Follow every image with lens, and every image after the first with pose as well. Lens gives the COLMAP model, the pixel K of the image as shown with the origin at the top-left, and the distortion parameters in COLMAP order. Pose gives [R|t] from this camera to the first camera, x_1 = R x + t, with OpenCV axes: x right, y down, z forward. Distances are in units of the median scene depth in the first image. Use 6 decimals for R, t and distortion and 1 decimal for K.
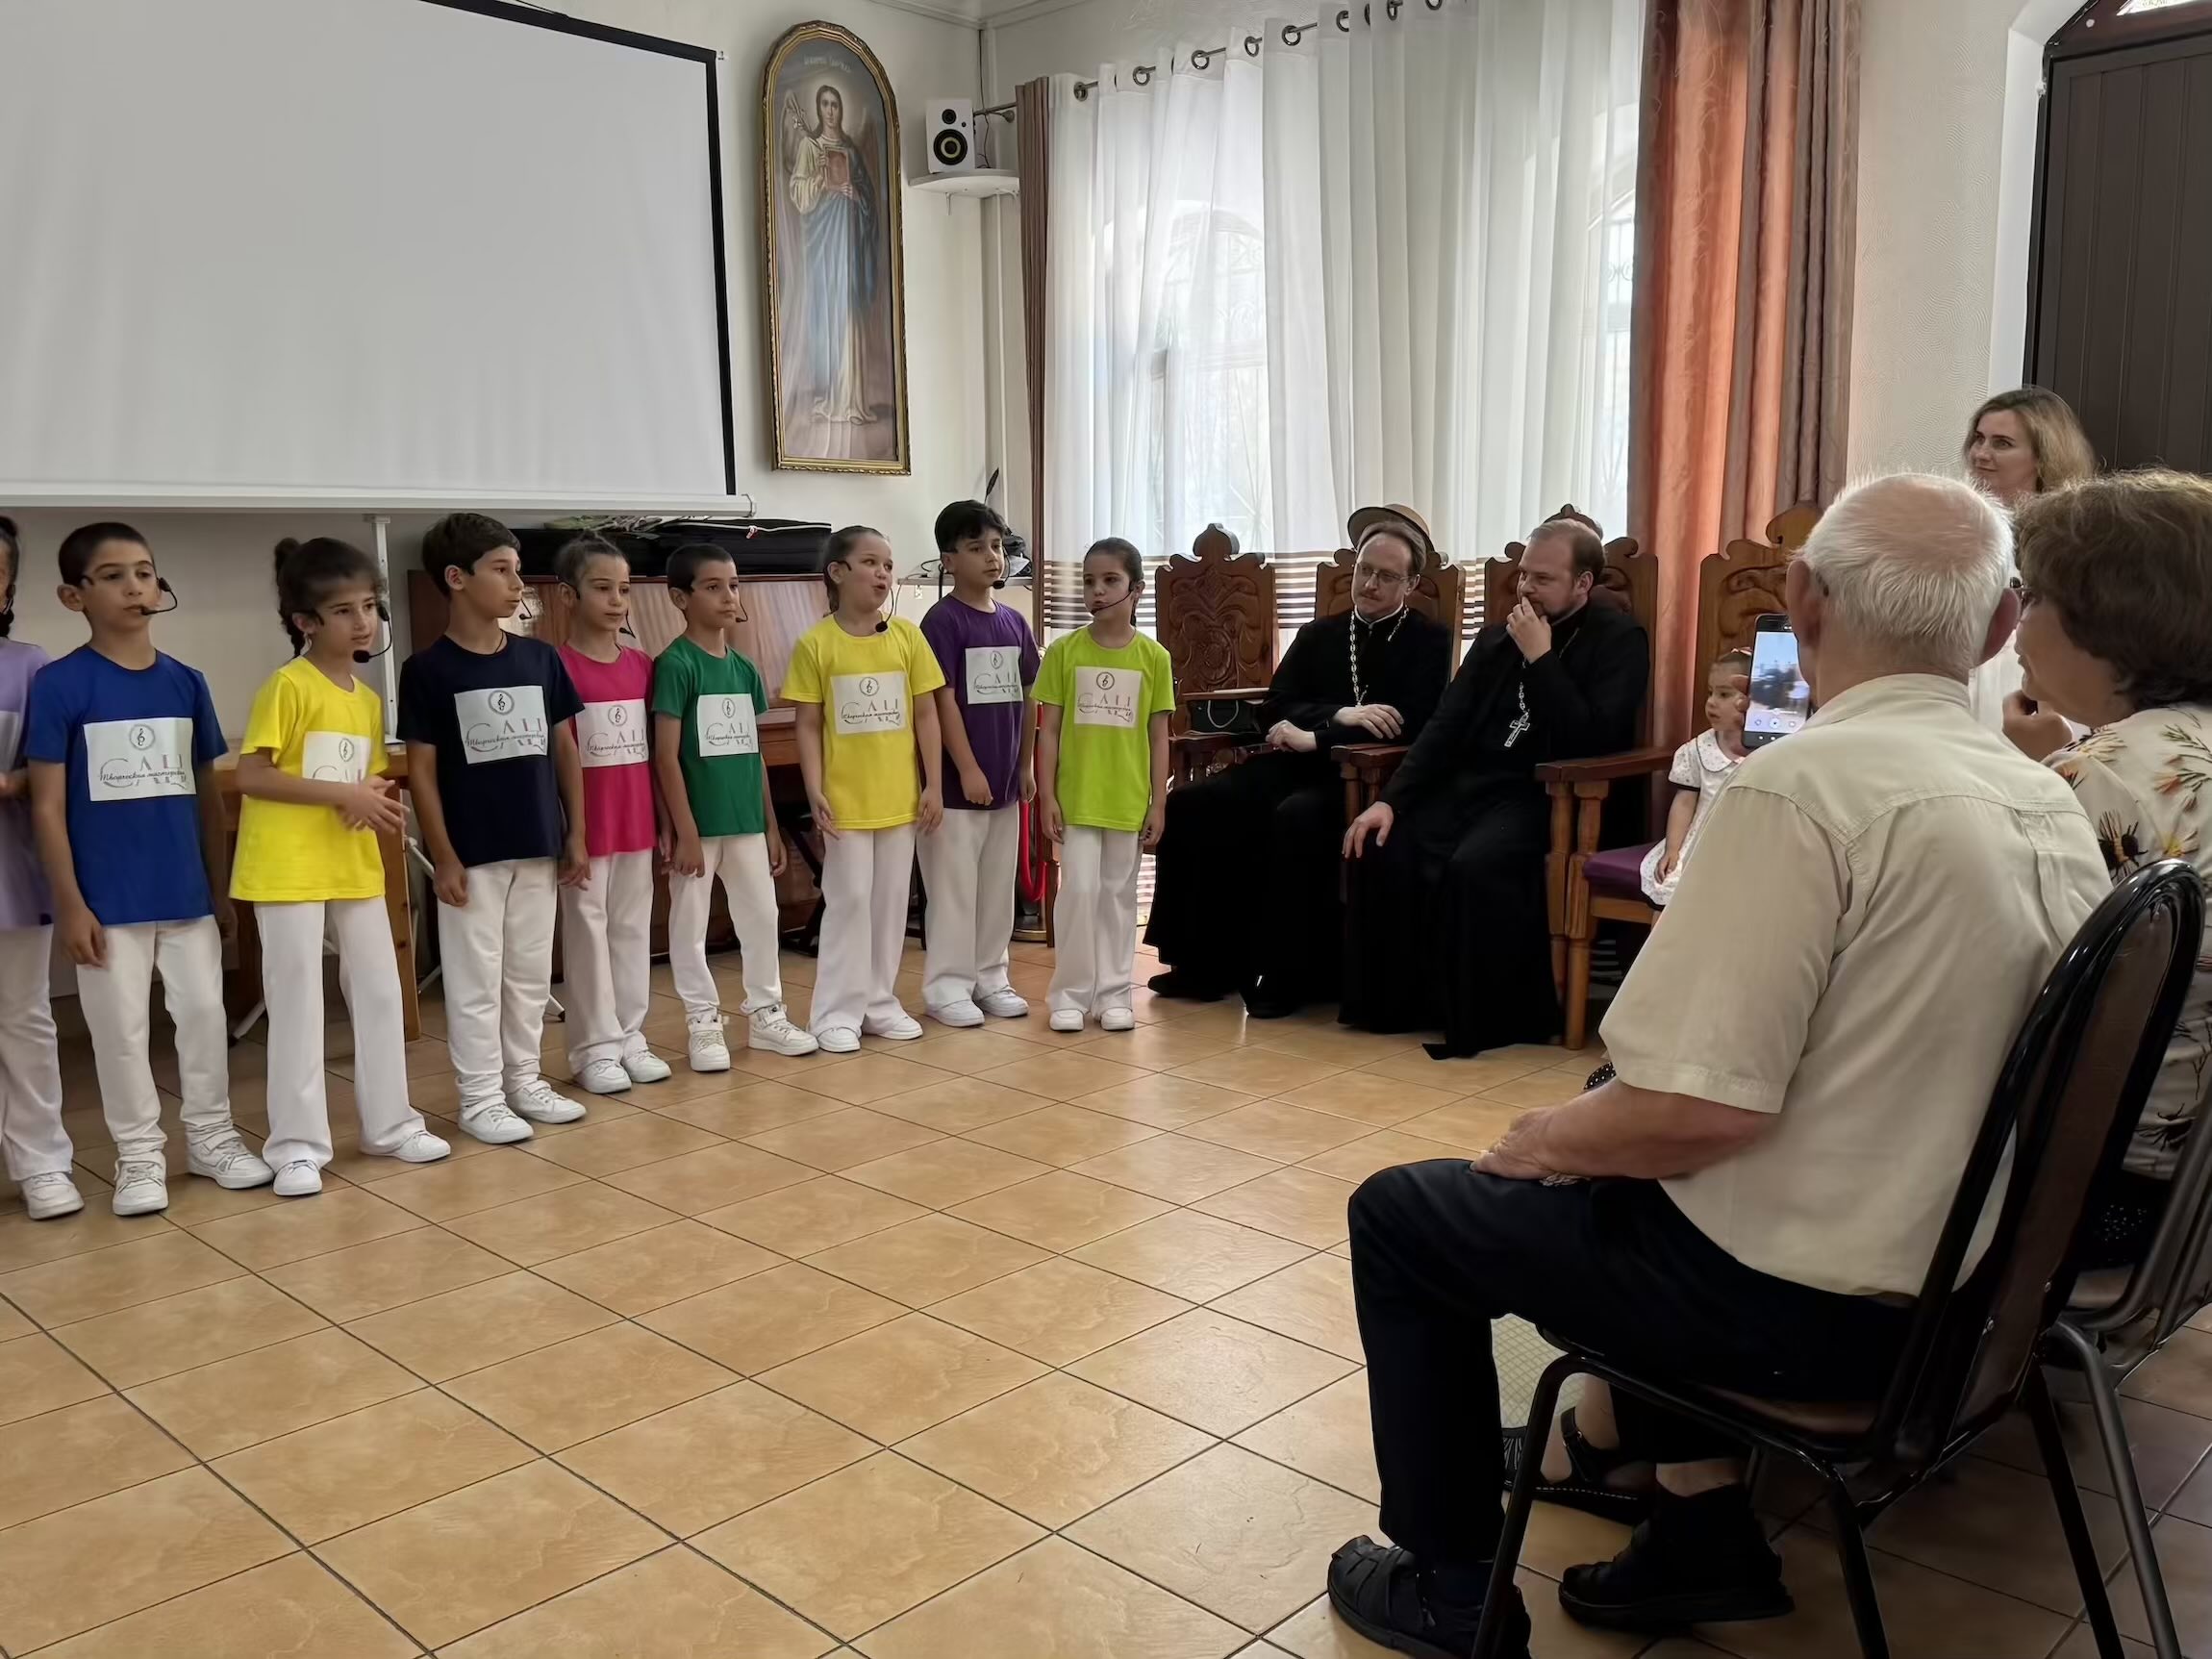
lens RADIAL K [[1846.4, 0, 1106.0], [0, 1846.4, 829.5], [0, 0, 1]] dist [0.080628, -0.177253]
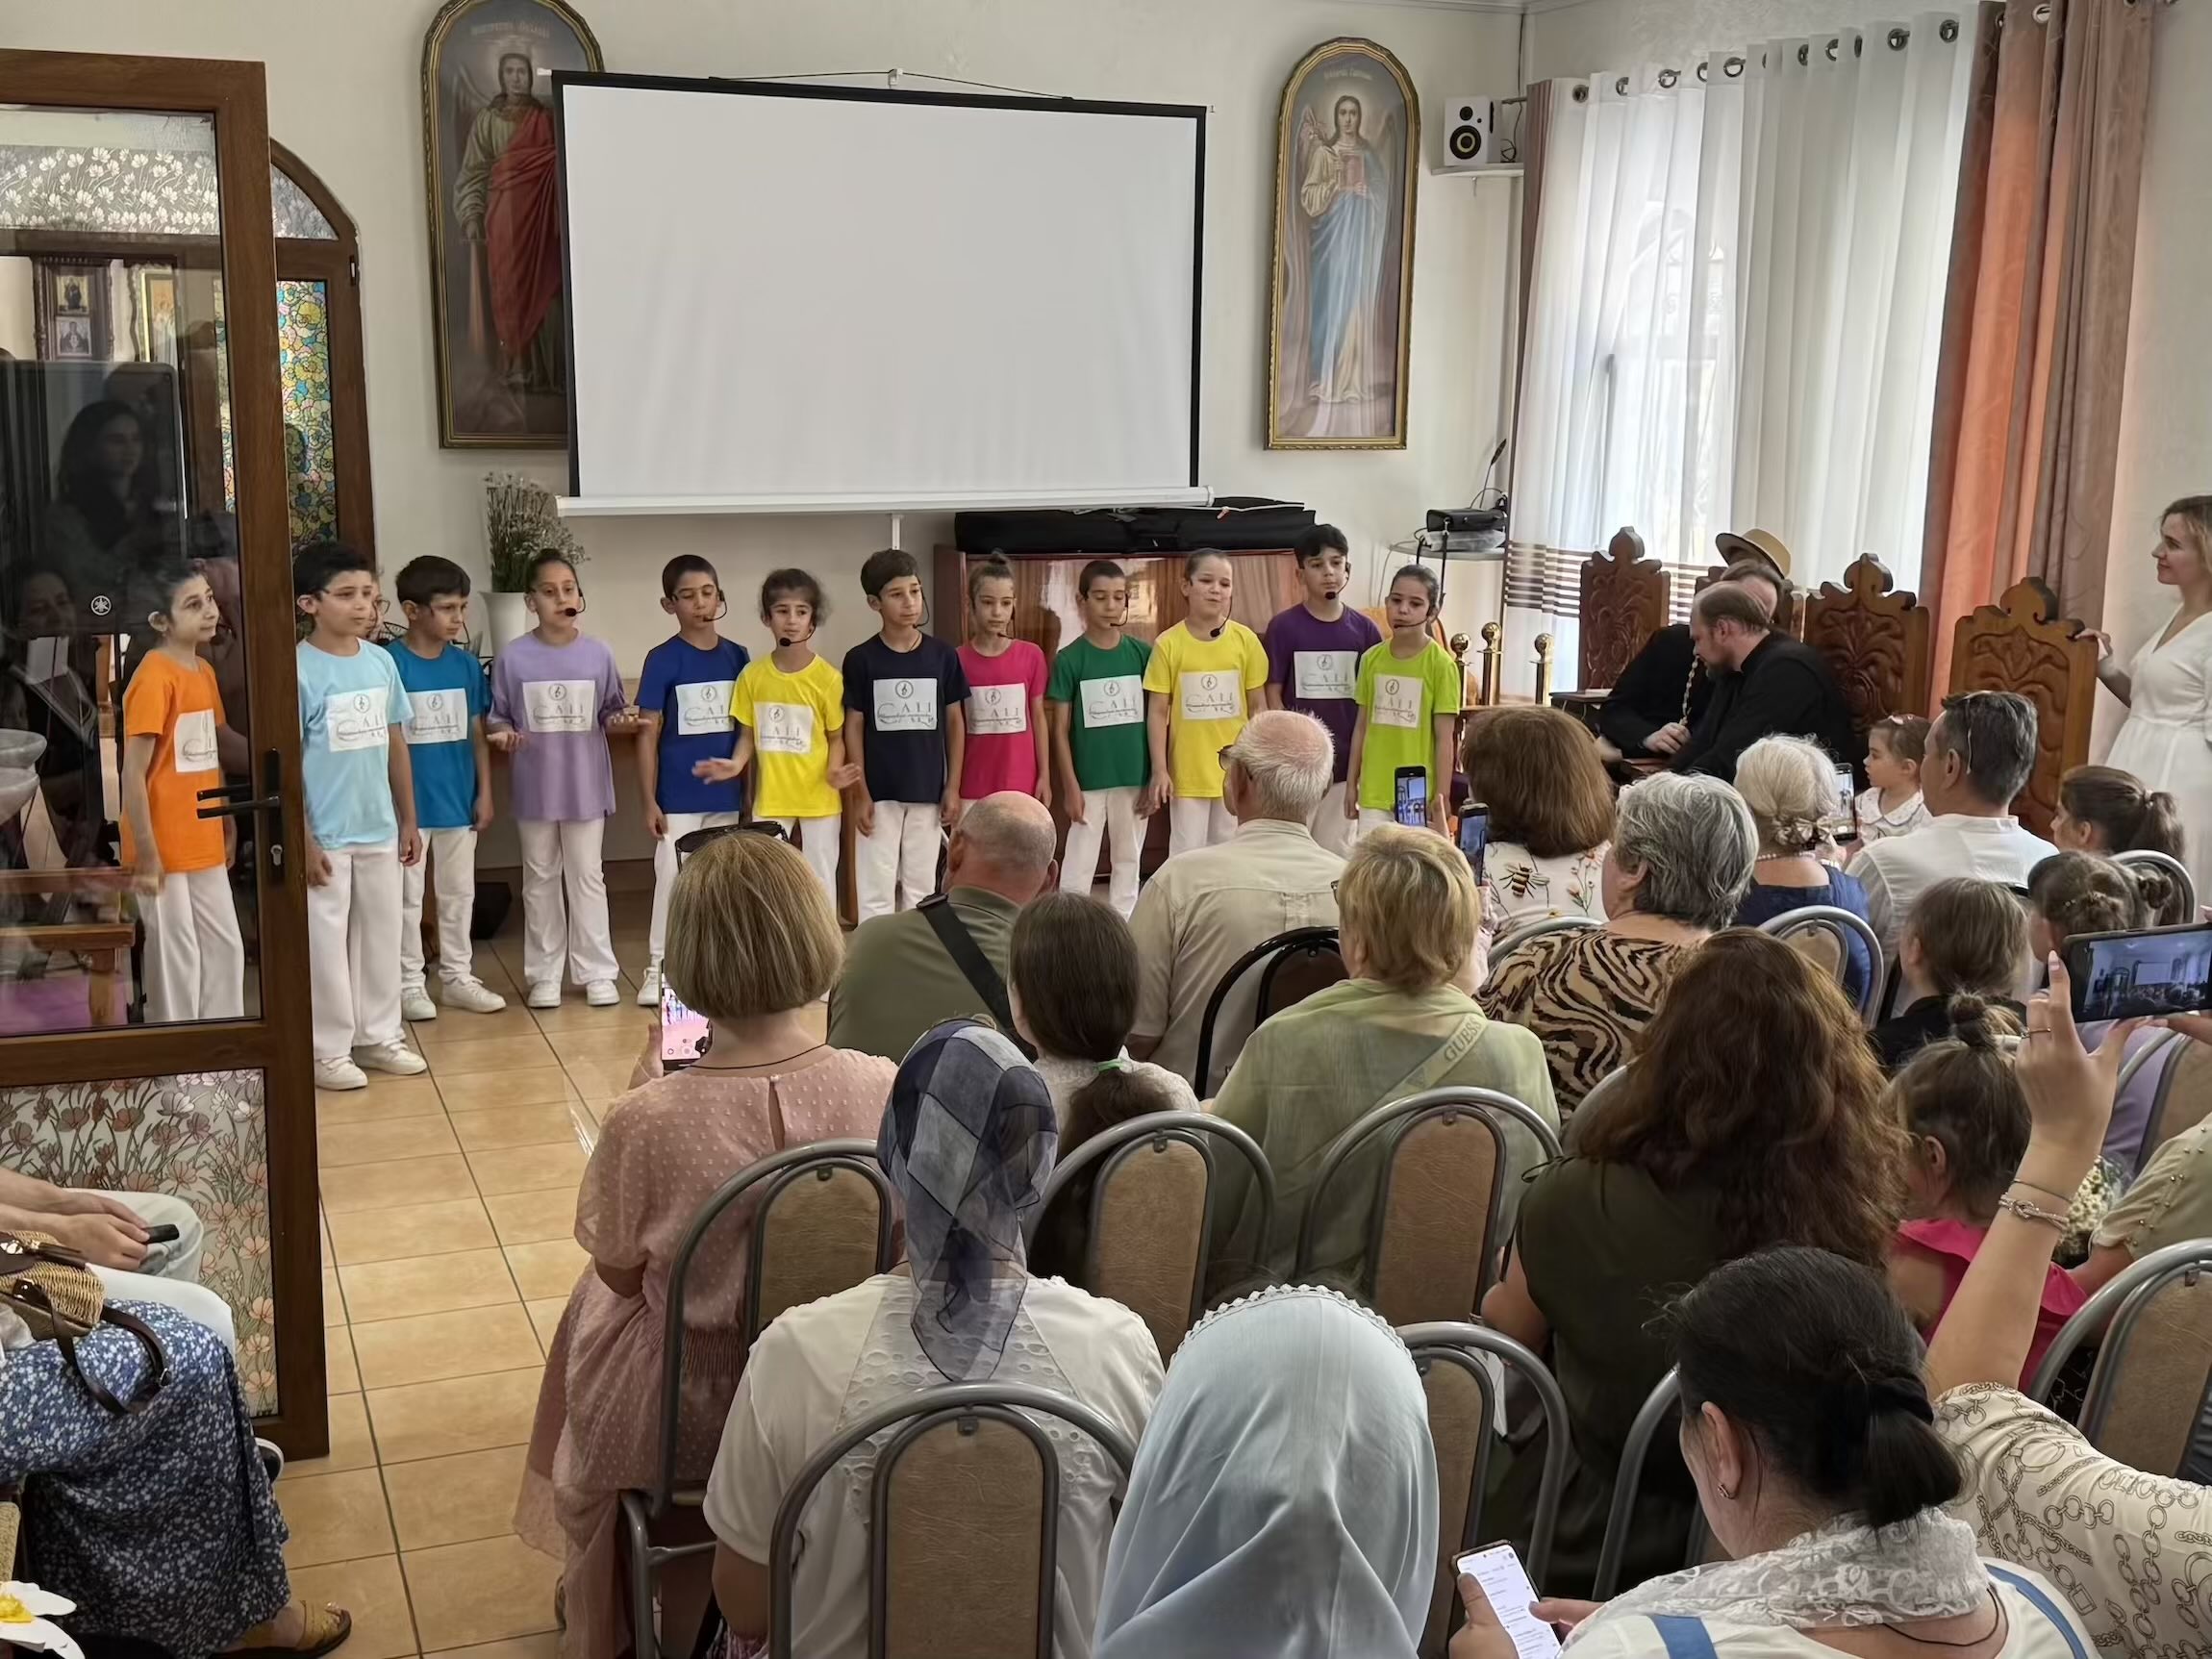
lens RADIAL K [[2504.5, 0, 1106.0], [0, 2504.5, 829.5], [0, 0, 1]] dist [0.014555, 0.008337]
pose [[0.905359, 0.104132, -0.411681, 0.424932], [-0.080513, 0.993976, 0.074357, -0.081783], [0.416944, -0.034174, 0.908290, -0.462276]]
